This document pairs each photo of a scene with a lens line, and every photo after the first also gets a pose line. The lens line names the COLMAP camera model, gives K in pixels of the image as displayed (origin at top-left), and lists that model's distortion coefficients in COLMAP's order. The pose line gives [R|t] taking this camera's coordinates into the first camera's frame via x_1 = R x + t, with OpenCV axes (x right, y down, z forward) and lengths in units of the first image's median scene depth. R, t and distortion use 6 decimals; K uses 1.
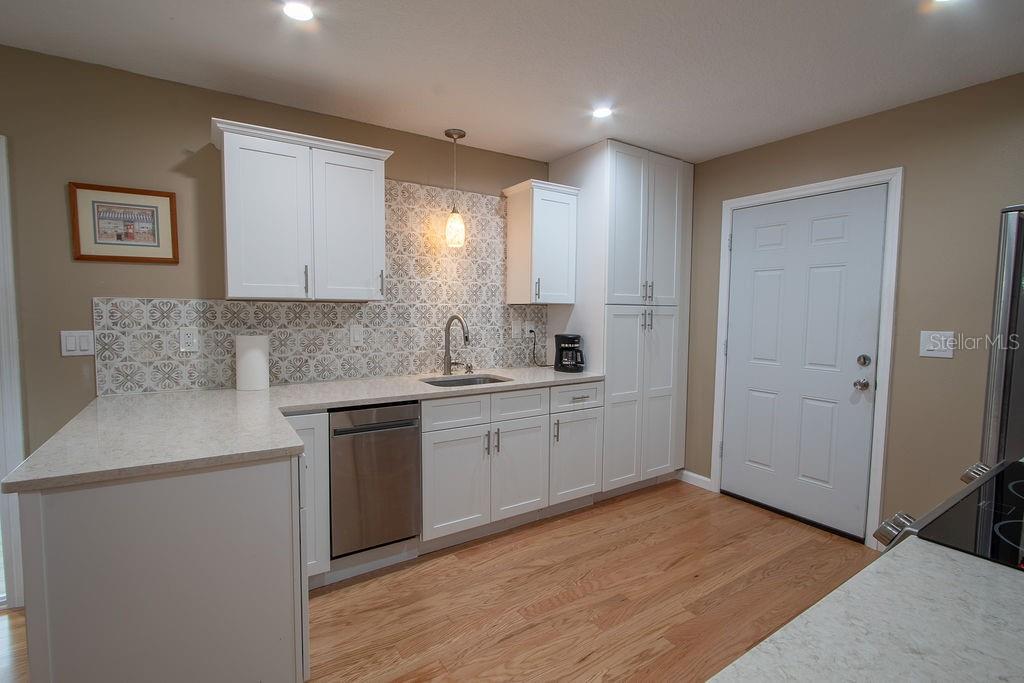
lens RADIAL K [[475.1, 0, 510.8], [0, 475.1, 343.2], [0, 0, 1]] dist [-0.017788, 0.002833]
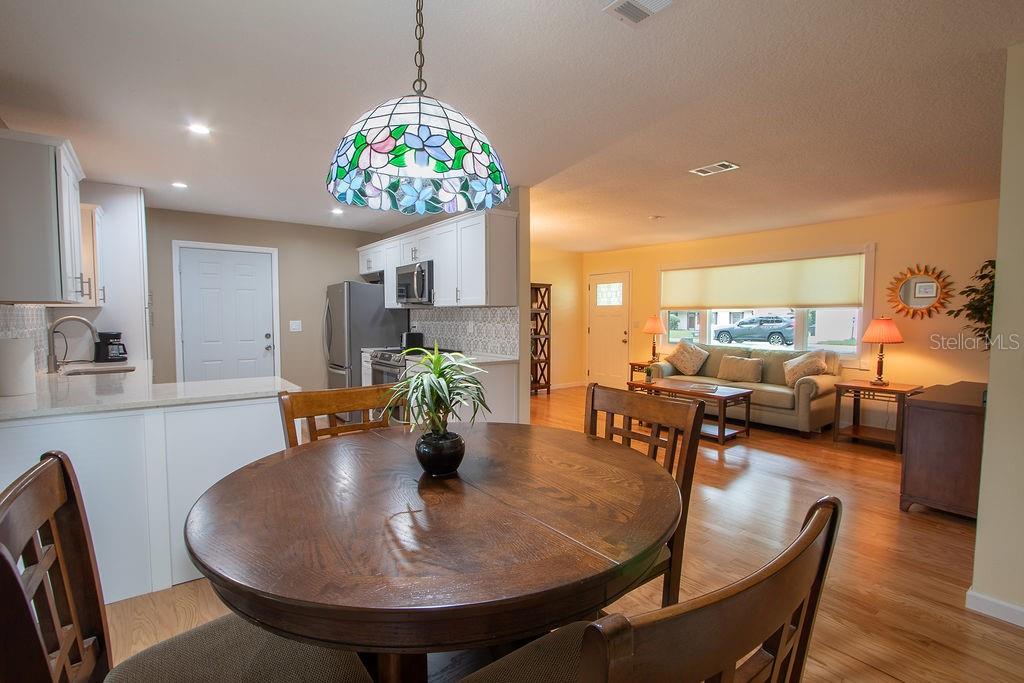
lens RADIAL K [[475.1, 0, 510.8], [0, 475.1, 343.2], [0, 0, 1]] dist [-0.017788, 0.002833]
pose [[-0.059935, -0.065247, 0.996068, -1.271088], [0.069059, 0.995200, 0.069345, -0.002139], [-0.995811, 0.072944, -0.055142, 0.035995]]
